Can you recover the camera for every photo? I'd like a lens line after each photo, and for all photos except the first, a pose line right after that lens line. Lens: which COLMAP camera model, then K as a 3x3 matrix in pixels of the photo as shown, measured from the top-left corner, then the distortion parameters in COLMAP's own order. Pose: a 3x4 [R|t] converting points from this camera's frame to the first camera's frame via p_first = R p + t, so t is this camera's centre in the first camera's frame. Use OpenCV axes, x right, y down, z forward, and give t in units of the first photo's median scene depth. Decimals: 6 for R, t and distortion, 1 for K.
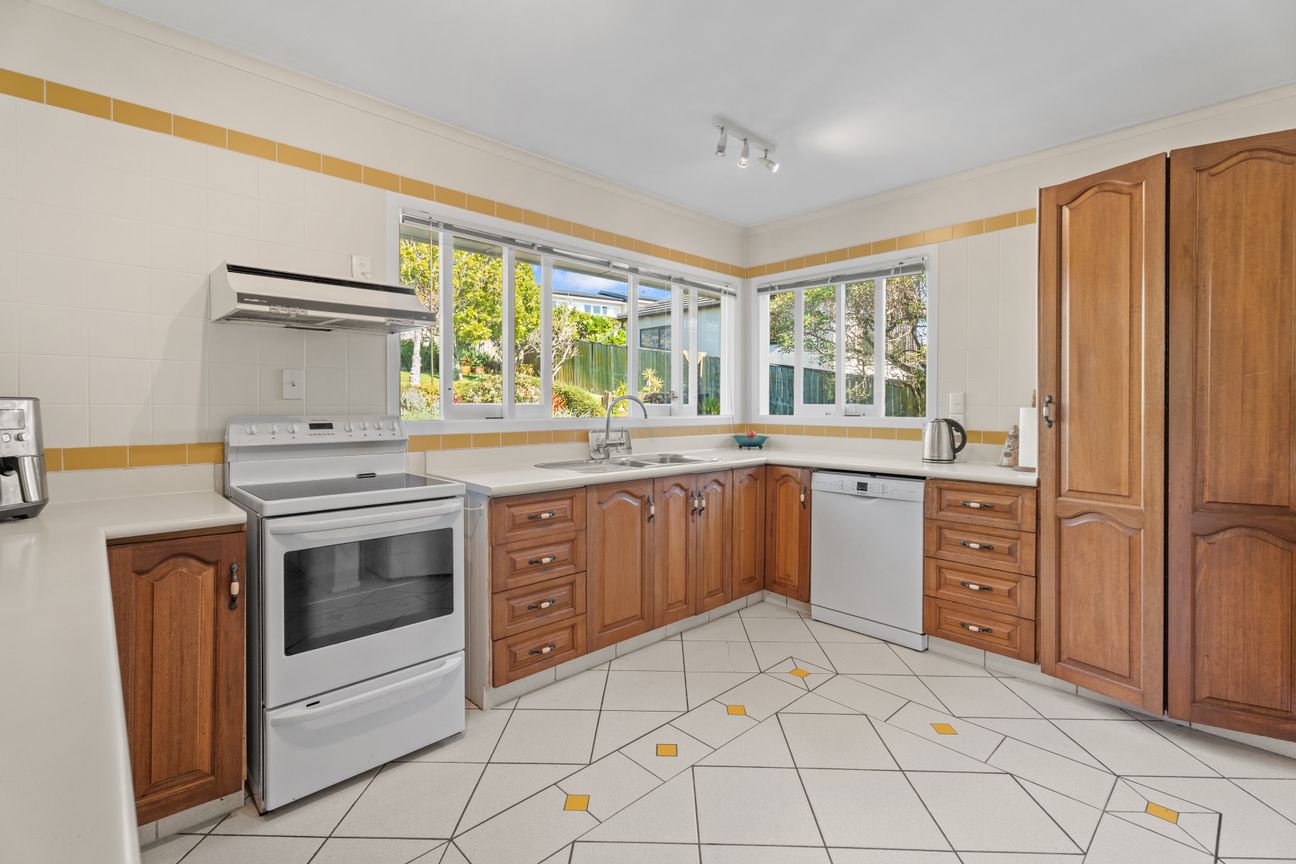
lens RADIAL K [[579.4, 0, 650.5], [0, 579.4, 409.9], [0, 0, 1]] dist [0.004871, 0.000815]
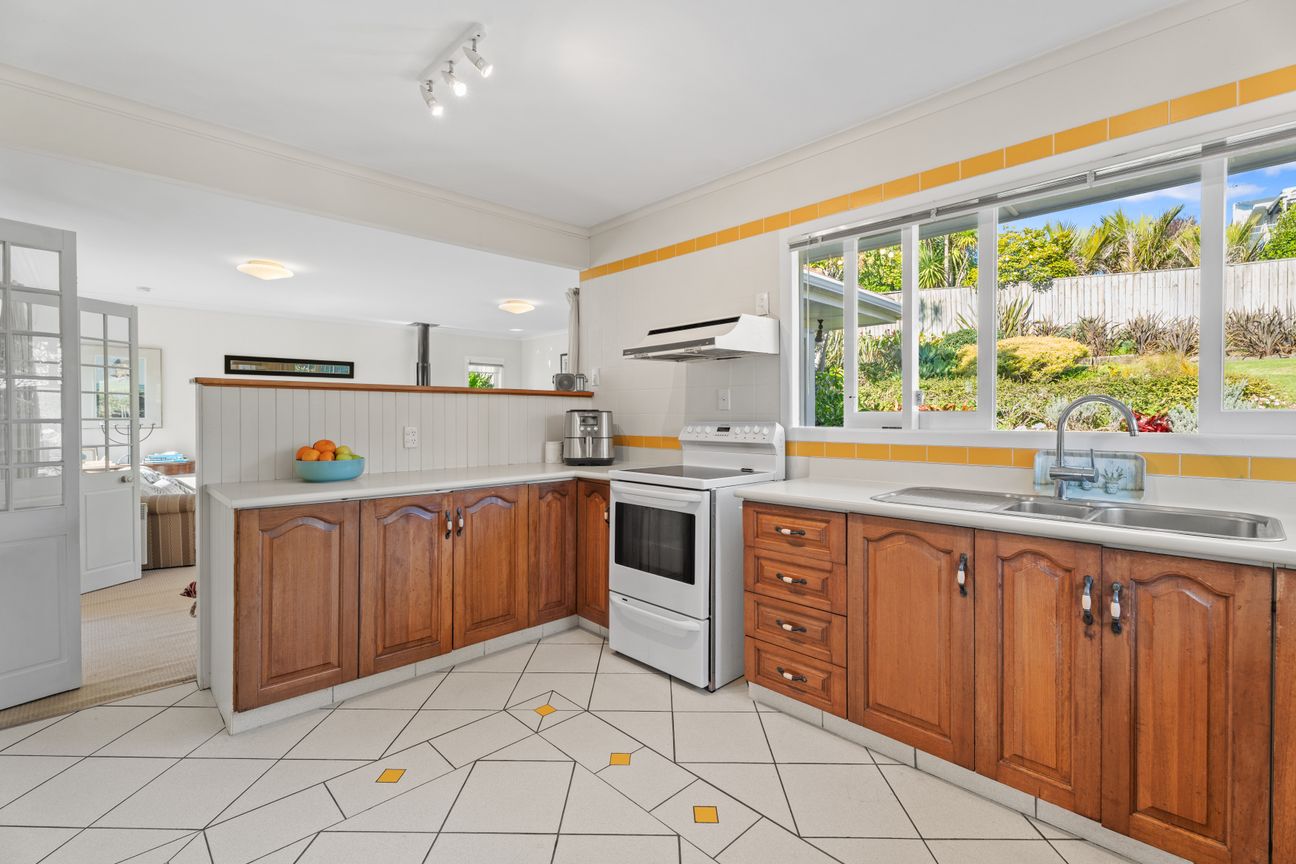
lens RADIAL K [[579.4, 0, 650.9], [0, 579.4, 420.8], [0, 0, 1]] dist [0.004871, 0.000815]
pose [[0.012335, 0.007481, -0.999896, 0.761159], [-0.006237, 0.999953, 0.007405, -0.000921], [0.999904, 0.006145, 0.012381, 0.782149]]
